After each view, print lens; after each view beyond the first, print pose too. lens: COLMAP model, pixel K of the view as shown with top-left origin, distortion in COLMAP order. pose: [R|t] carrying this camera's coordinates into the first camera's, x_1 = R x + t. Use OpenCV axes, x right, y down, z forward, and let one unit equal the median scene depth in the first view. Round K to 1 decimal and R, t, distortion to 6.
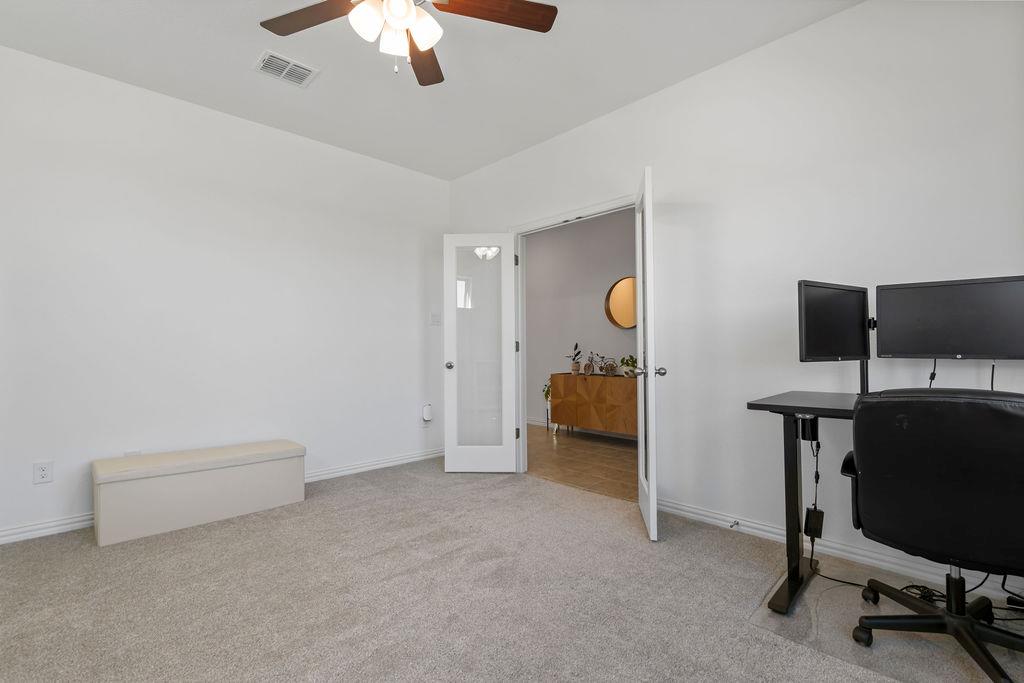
lens RADIAL K [[466.6, 0, 514.0], [0, 466.6, 345.5], [0, 0, 1]] dist [-0.005566, -0.001207]
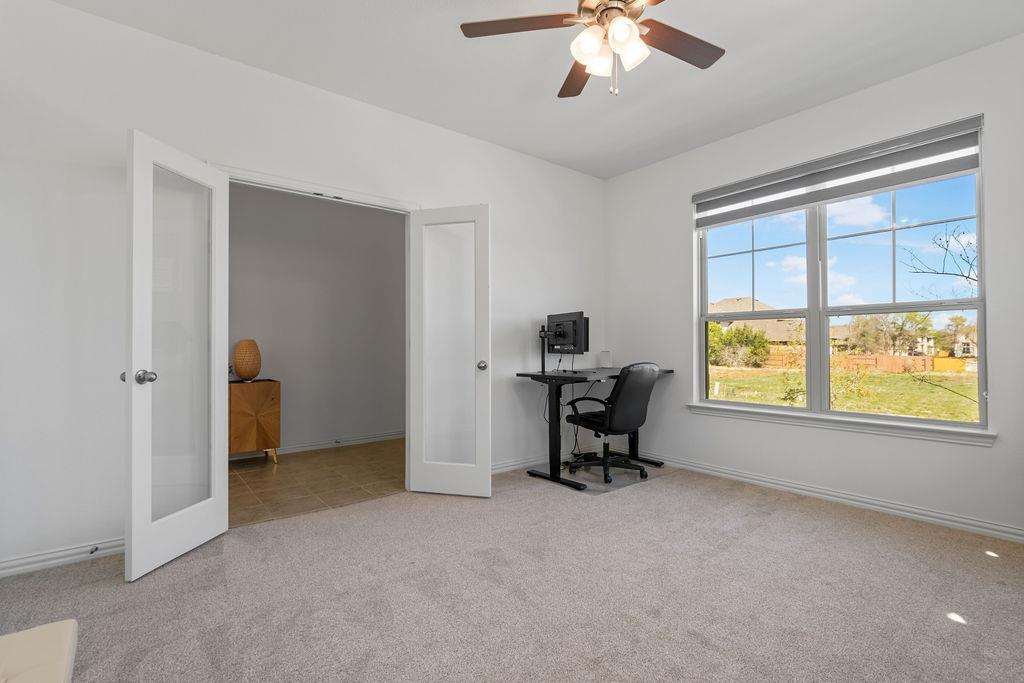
lens RADIAL K [[482.3, 0, 514.5], [0, 482.3, 339.3], [0, 0, 1]] dist [-0.003209, -0.001312]
pose [[0.082612, 0.018733, 0.996406, -0.745668], [-0.009186, 0.999795, -0.018035, 0.005923], [-0.996539, -0.007663, 0.082767, 0.602074]]
